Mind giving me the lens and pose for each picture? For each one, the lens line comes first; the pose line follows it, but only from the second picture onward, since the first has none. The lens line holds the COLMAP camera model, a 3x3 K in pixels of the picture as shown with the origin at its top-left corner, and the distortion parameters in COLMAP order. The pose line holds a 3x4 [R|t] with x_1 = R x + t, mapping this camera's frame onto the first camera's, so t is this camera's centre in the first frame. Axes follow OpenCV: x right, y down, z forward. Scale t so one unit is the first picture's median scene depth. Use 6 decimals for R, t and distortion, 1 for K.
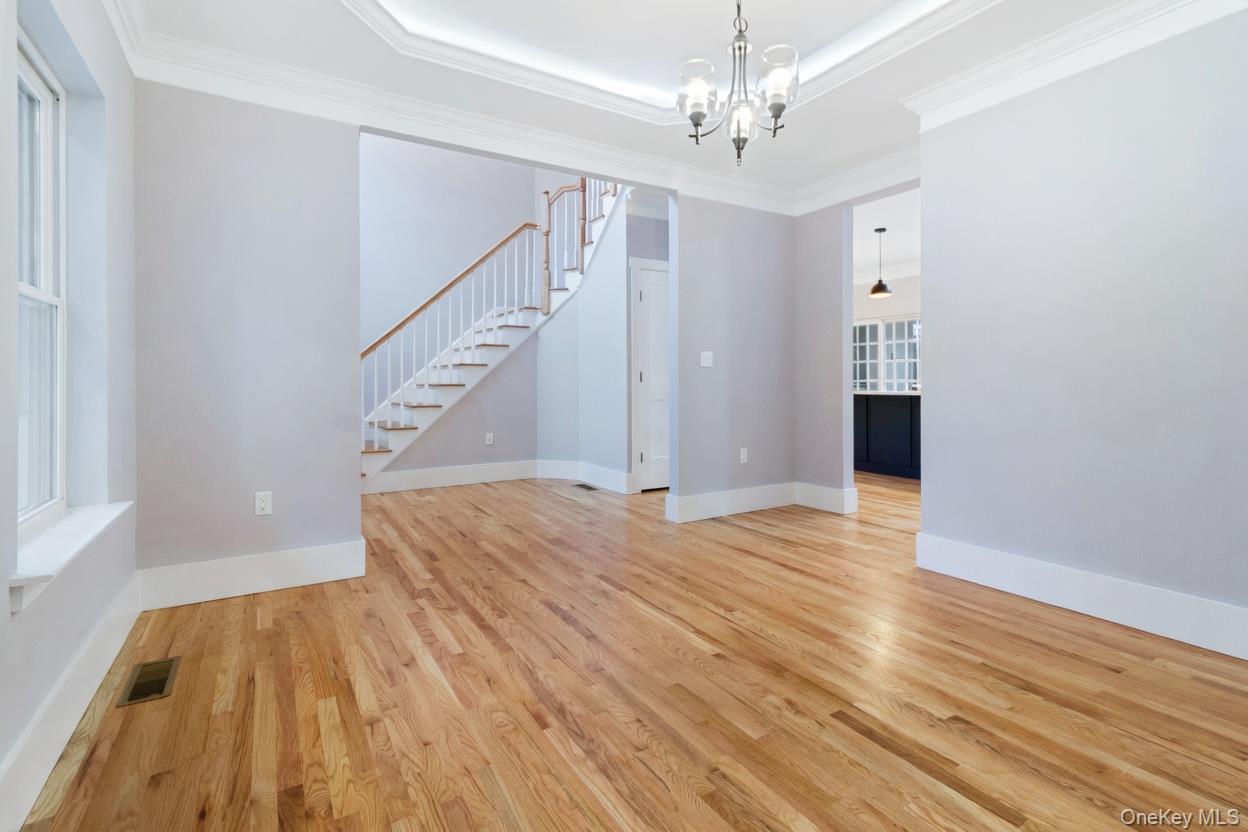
lens RADIAL K [[582.9, 0, 622.9], [0, 582.9, 374.1], [0, 0, 1]] dist [-0.003876, -0.000165]
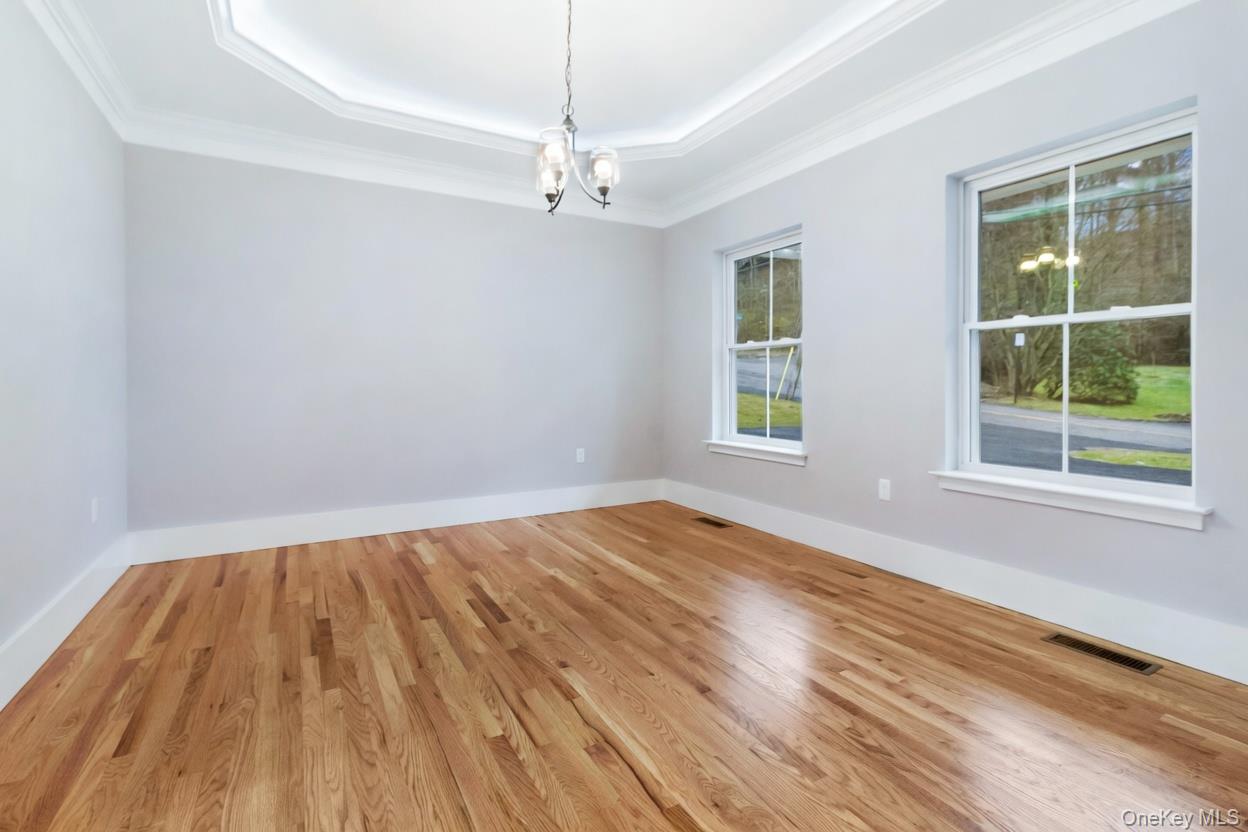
lens RADIAL K [[582.9, 0, 622.9], [0, 582.9, 374.1], [0, 0, 1]] dist [-0.003876, -0.000165]
pose [[-0.999418, 0.006372, 0.033500, 0.035064], [0.005577, 0.999702, -0.023767, 0.029183], [-0.033641, -0.023566, -0.999156, 2.108208]]
